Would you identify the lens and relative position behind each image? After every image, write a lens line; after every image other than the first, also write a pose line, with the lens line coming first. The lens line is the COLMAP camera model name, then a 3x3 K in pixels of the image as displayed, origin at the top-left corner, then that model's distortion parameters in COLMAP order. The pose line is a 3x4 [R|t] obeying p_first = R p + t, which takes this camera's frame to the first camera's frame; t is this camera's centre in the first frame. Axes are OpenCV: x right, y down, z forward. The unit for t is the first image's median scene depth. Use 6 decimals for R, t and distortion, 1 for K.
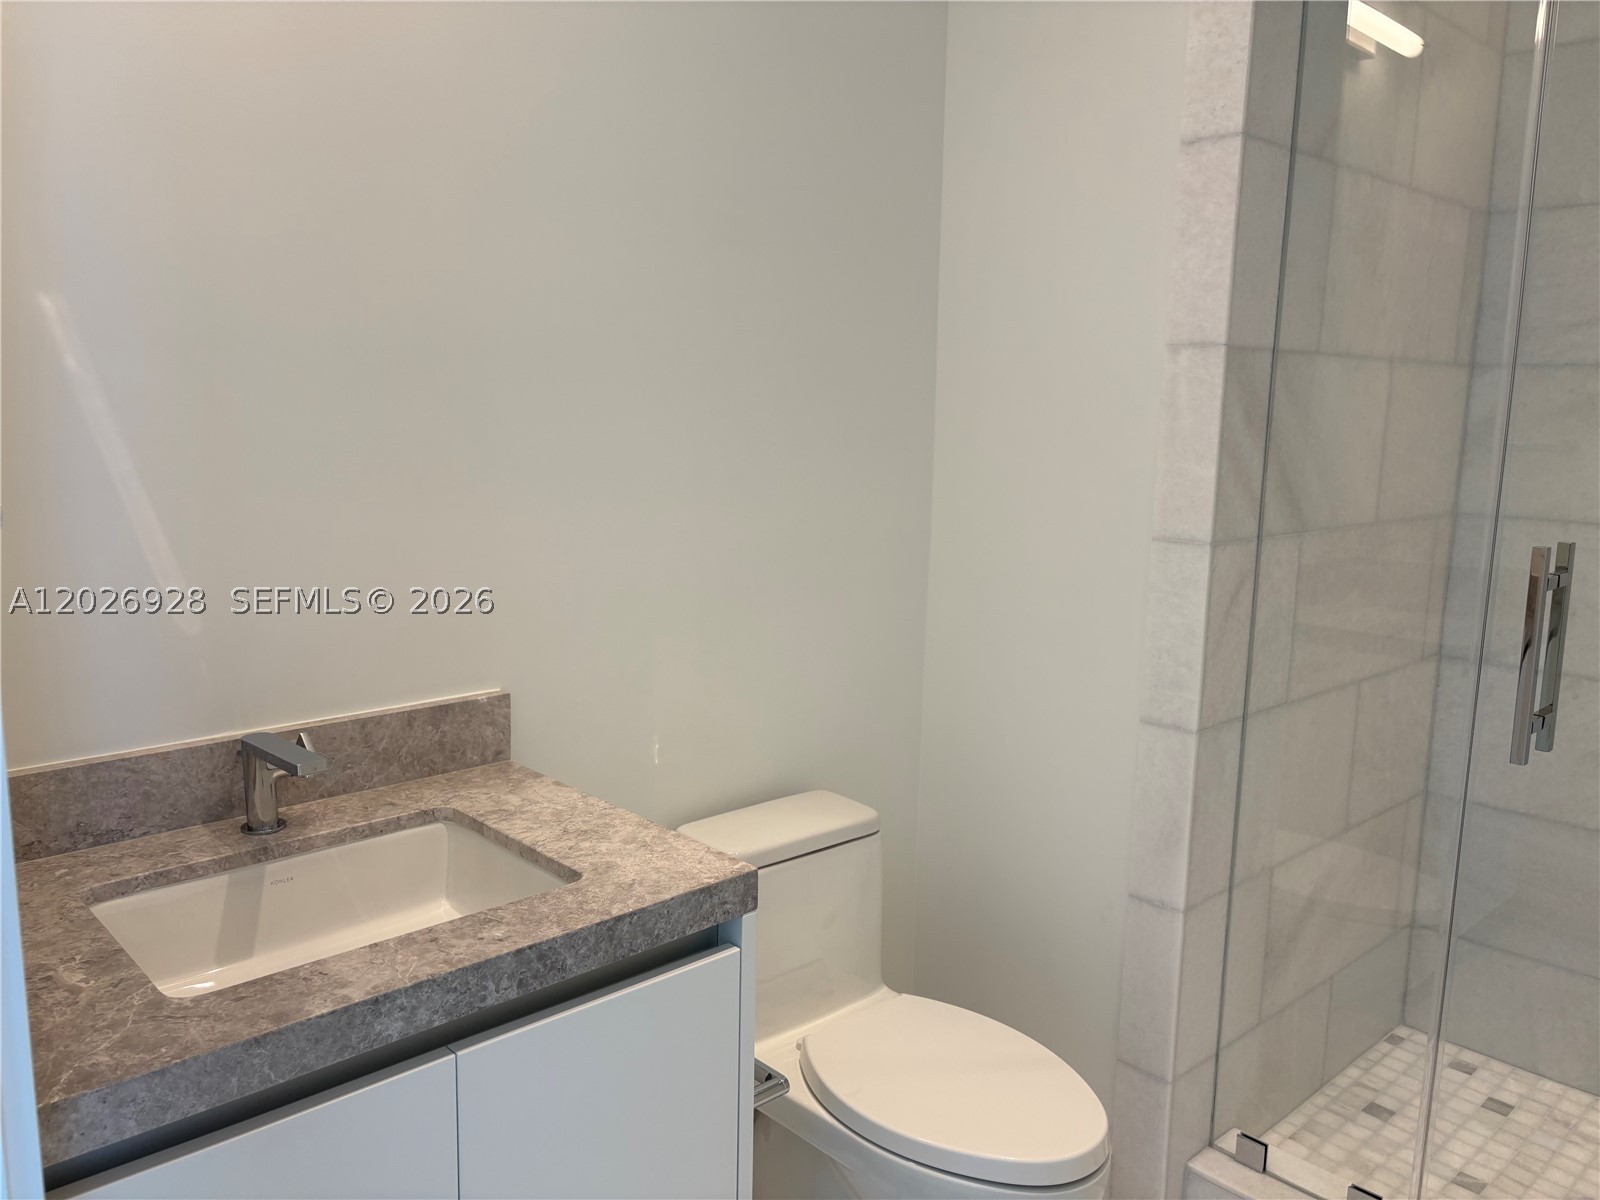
lens RADIAL K [[1215.2, 0, 800.0], [0, 1215.2, 600.0], [0, 0, 1]] dist [0.030396, -0.026872]
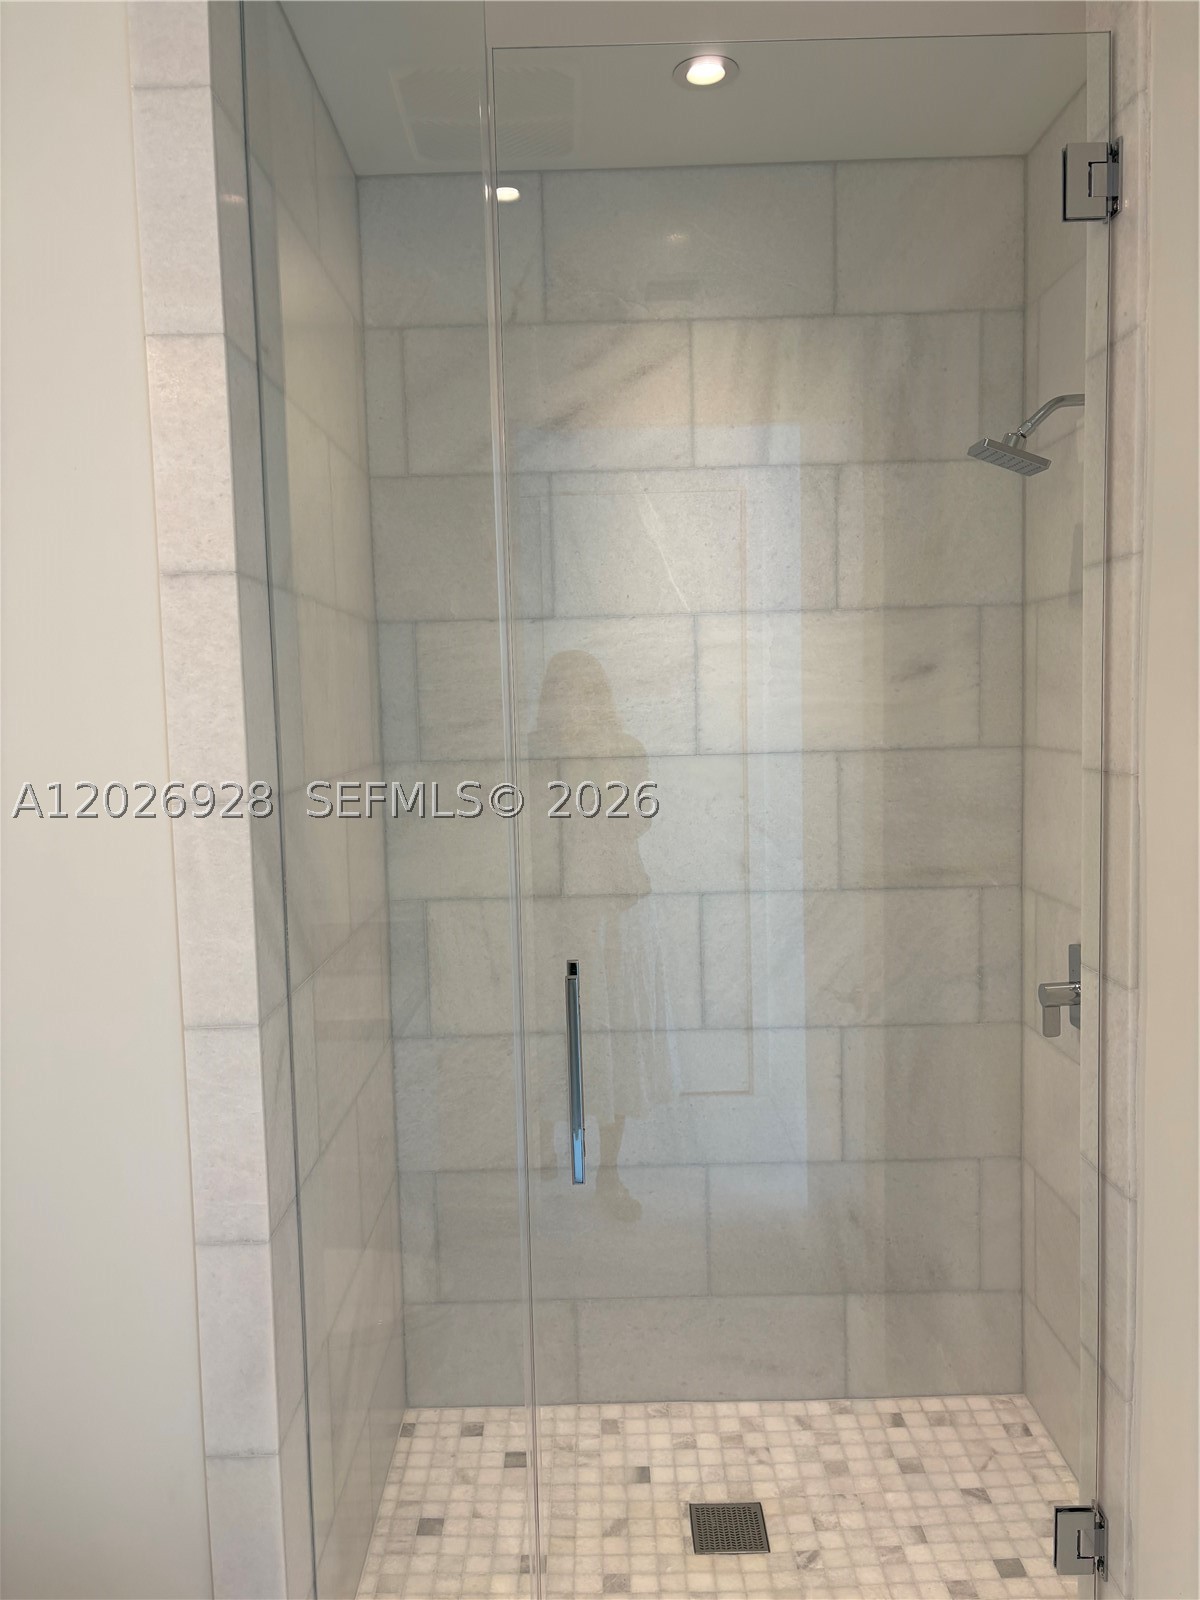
lens RADIAL K [[1215.2, 0, 624.1], [0, 1215.2, 808.7], [0, 0, 1]] dist [0.030396, -0.026872]
pose [[0.678939, -0.094288, 0.728115, -0.087664], [0.156185, 0.987568, -0.017750, -0.116373], [-0.717390, 0.125772, 0.685225, 0.158533]]
